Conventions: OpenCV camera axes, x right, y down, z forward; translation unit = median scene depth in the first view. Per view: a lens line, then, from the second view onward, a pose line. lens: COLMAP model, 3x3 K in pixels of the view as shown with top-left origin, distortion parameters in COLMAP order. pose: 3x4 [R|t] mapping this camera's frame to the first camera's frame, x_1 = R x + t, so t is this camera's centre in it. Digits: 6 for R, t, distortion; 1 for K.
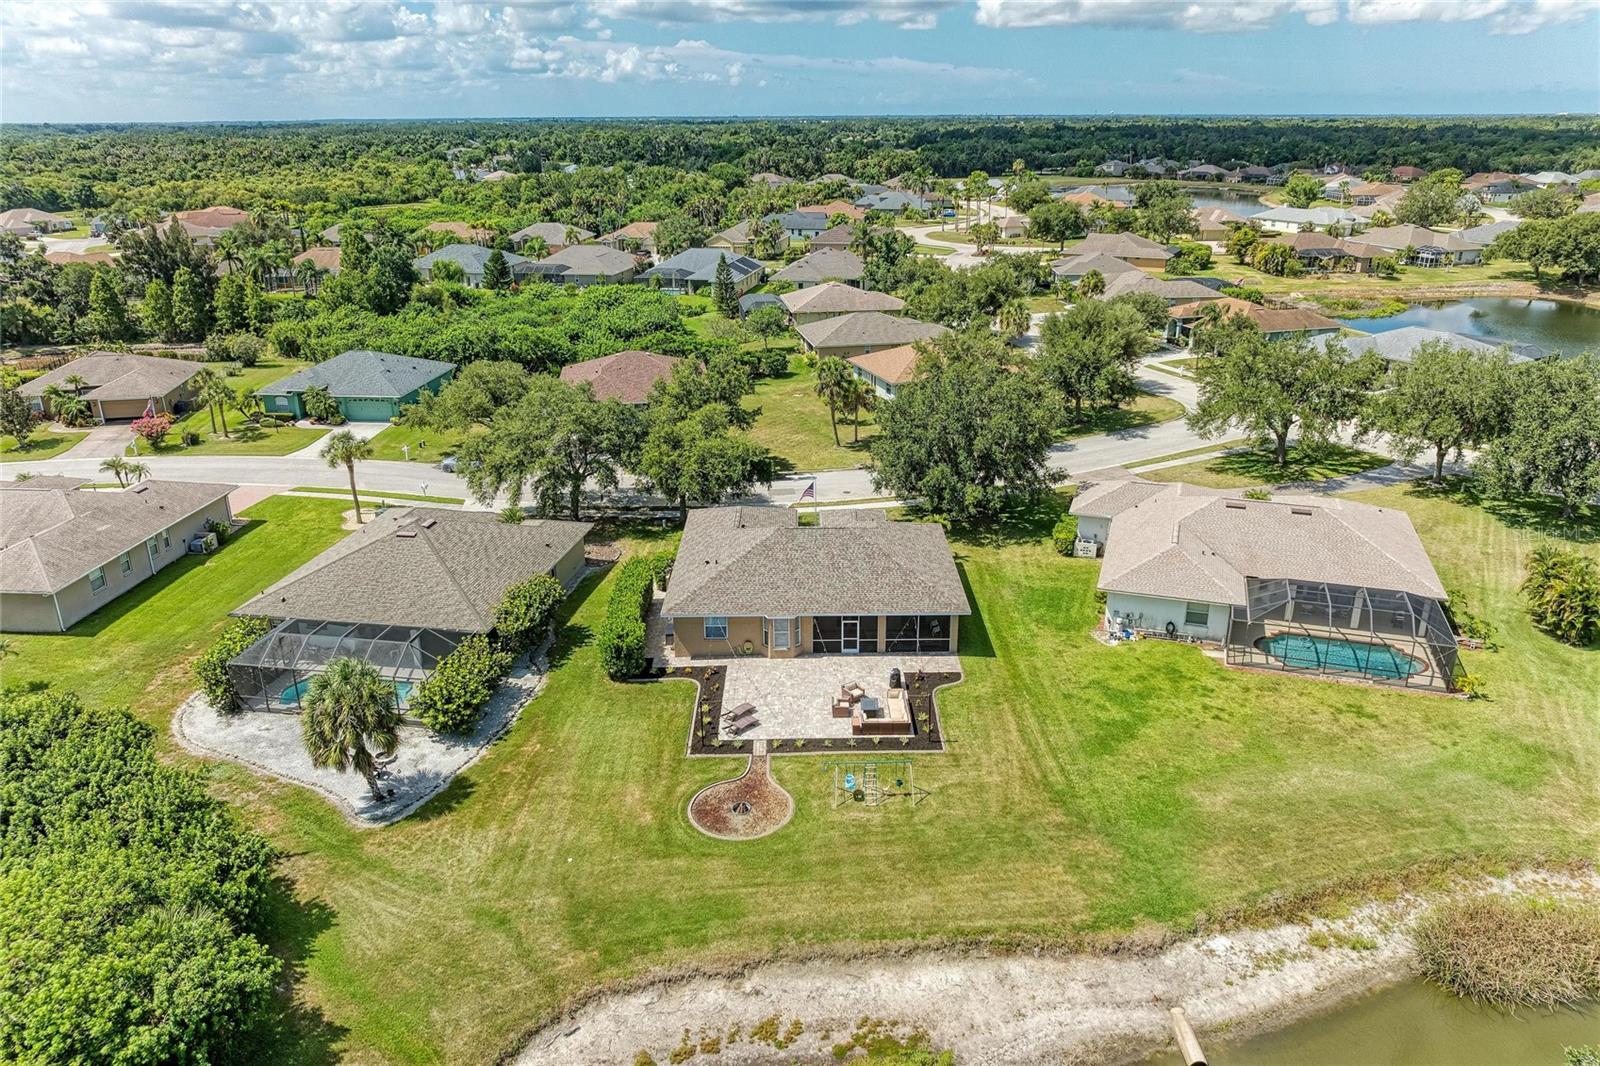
lens RADIAL K [[1137.0, 0, 820.8], [0, 1137.0, 535.6], [0, 0, 1]] dist [-0.019513, 0.003134]
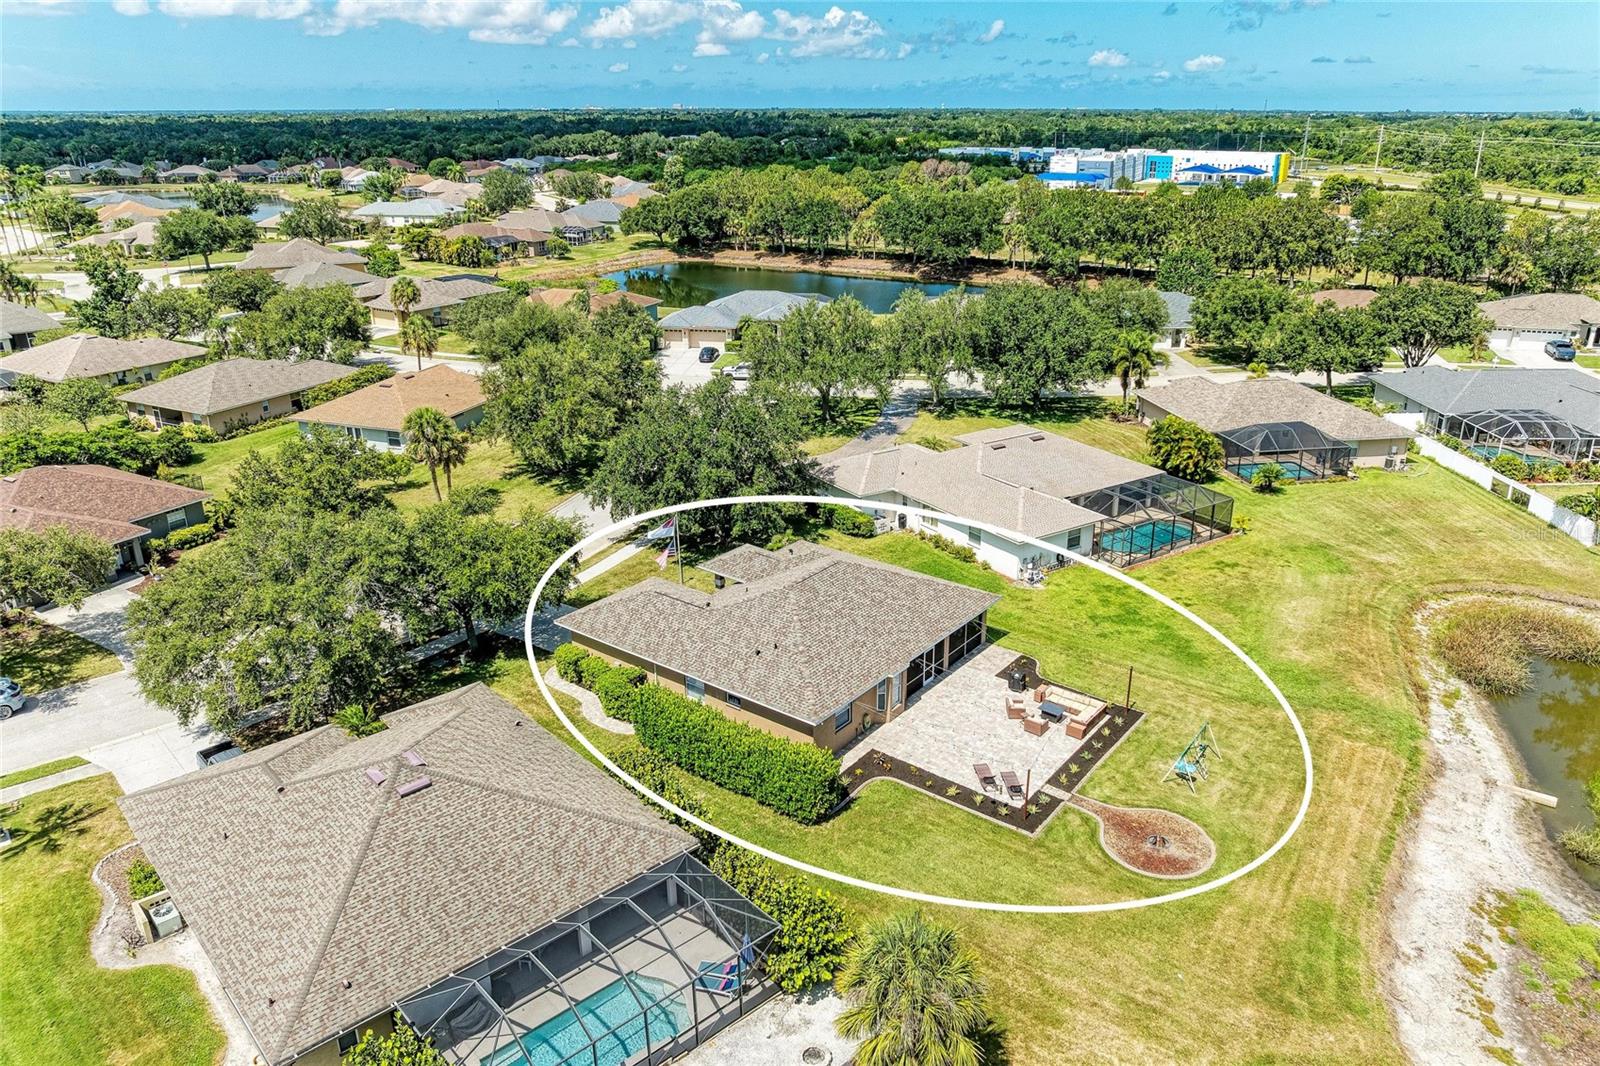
lens RADIAL K [[1128.6, 0, 837.2], [0, 1128.6, 514.8], [0, 0, 1]] dist [-0.052753, 0.054359]
pose [[0.604221, -0.266078, 0.751078, -0.665954], [0.273150, 0.954650, 0.118454, -0.155494], [-0.748535, 0.133585, 0.649500, 0.439435]]
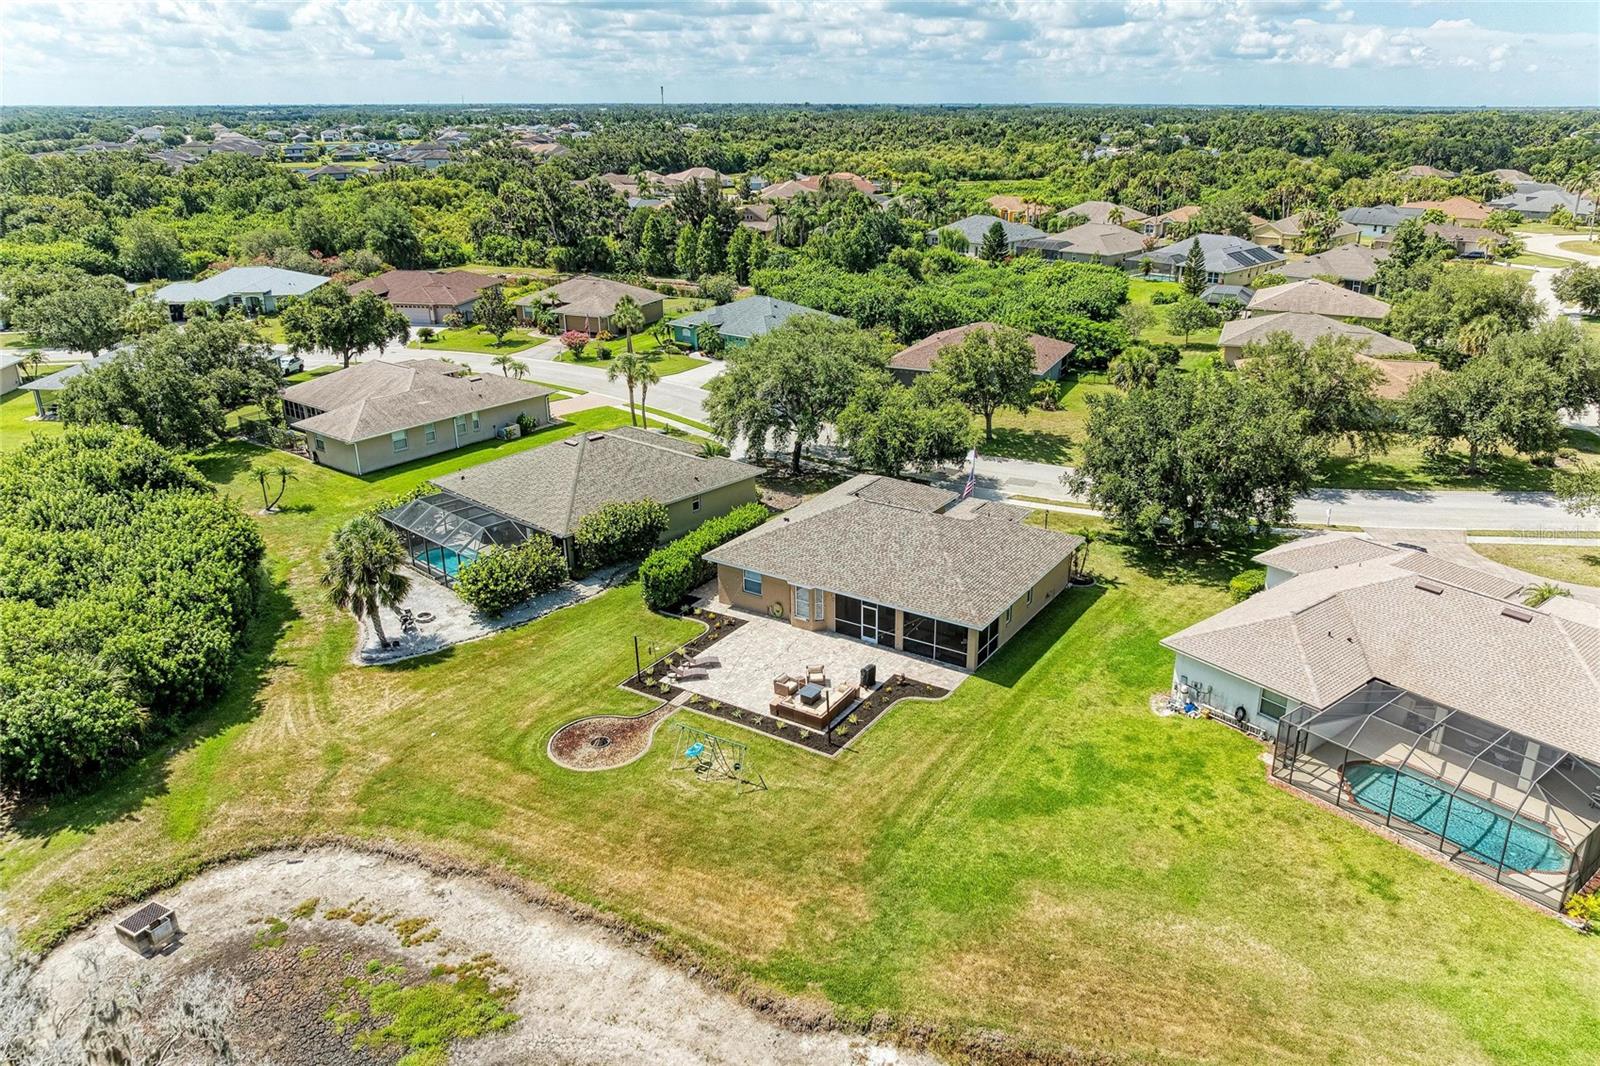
lens RADIAL K [[1137.0, 0, 820.8], [0, 1137.0, 535.6], [0, 0, 1]] dist [-0.019513, 0.003134]
pose [[0.835756, 0.201102, -0.510950, 0.448041], [-0.195763, 0.978500, 0.064916, -0.034183], [0.513020, 0.045771, 0.857156, 0.177013]]
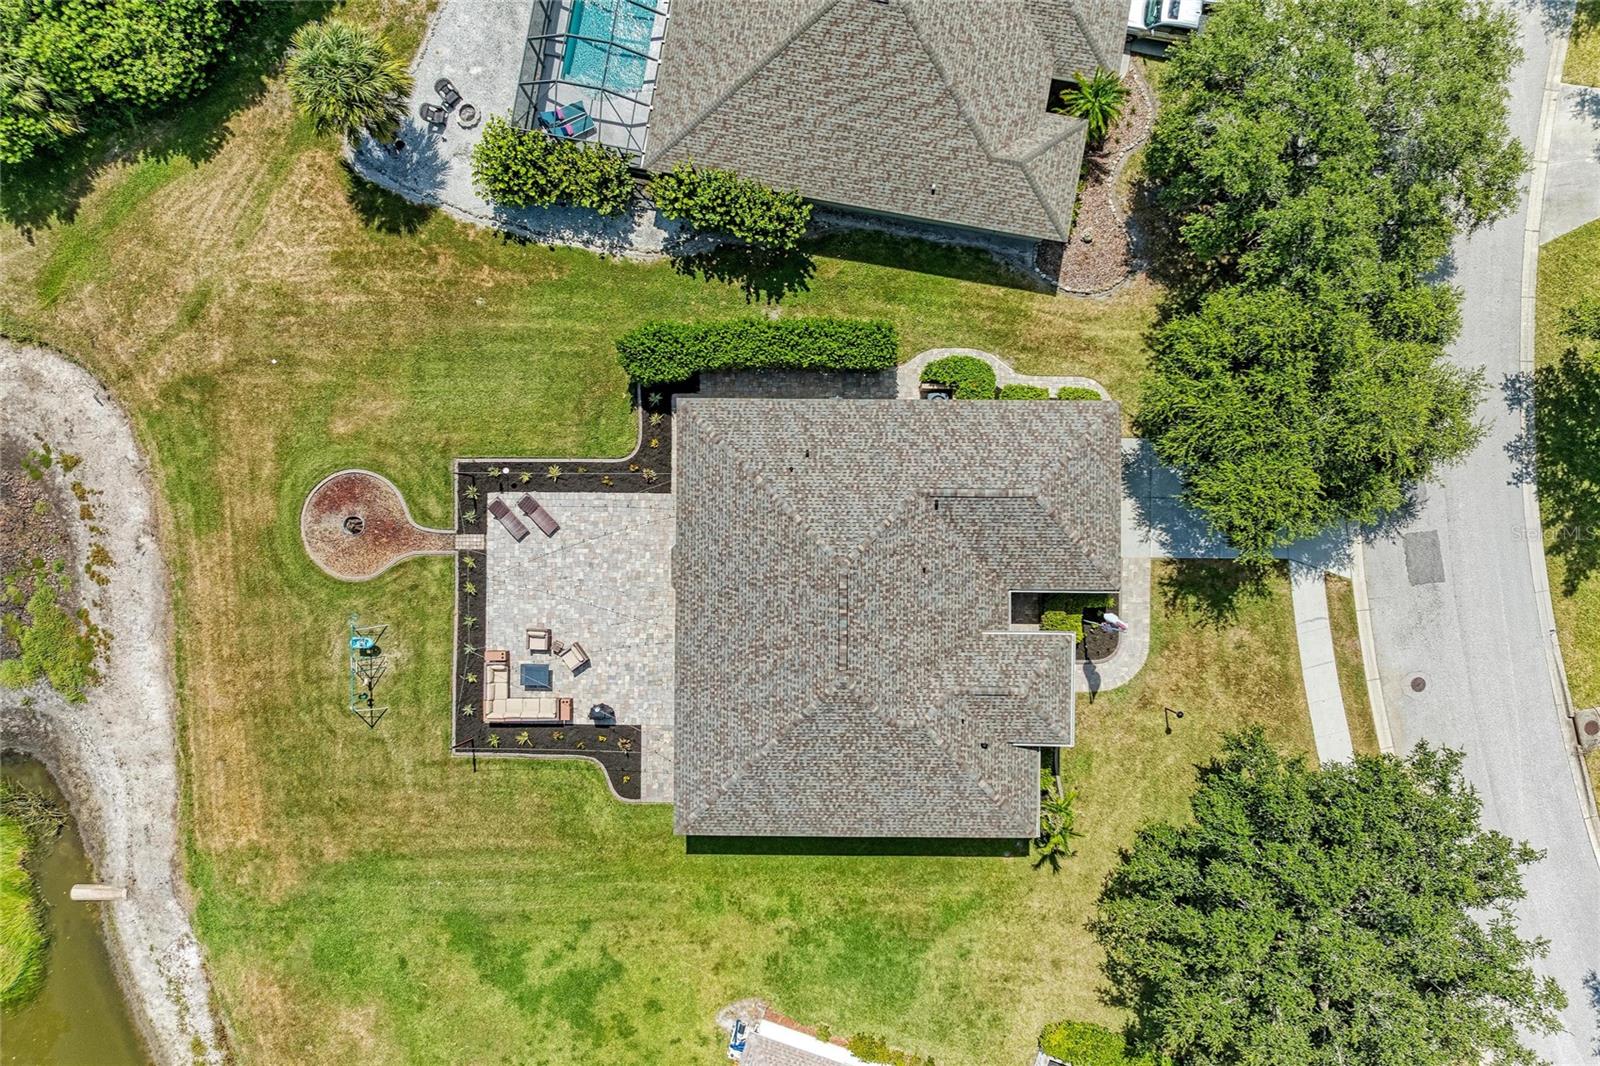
lens RADIAL K [[1137.0, 0, 820.8], [0, 1137.0, 535.6], [0, 0, 1]] dist [-0.019513, 0.003134]
pose [[-0.023883, 0.999705, 0.004418, -0.058740], [-0.334447, -0.012155, 0.942336, -0.613651], [0.942112, 0.021028, 0.334639, 0.821255]]
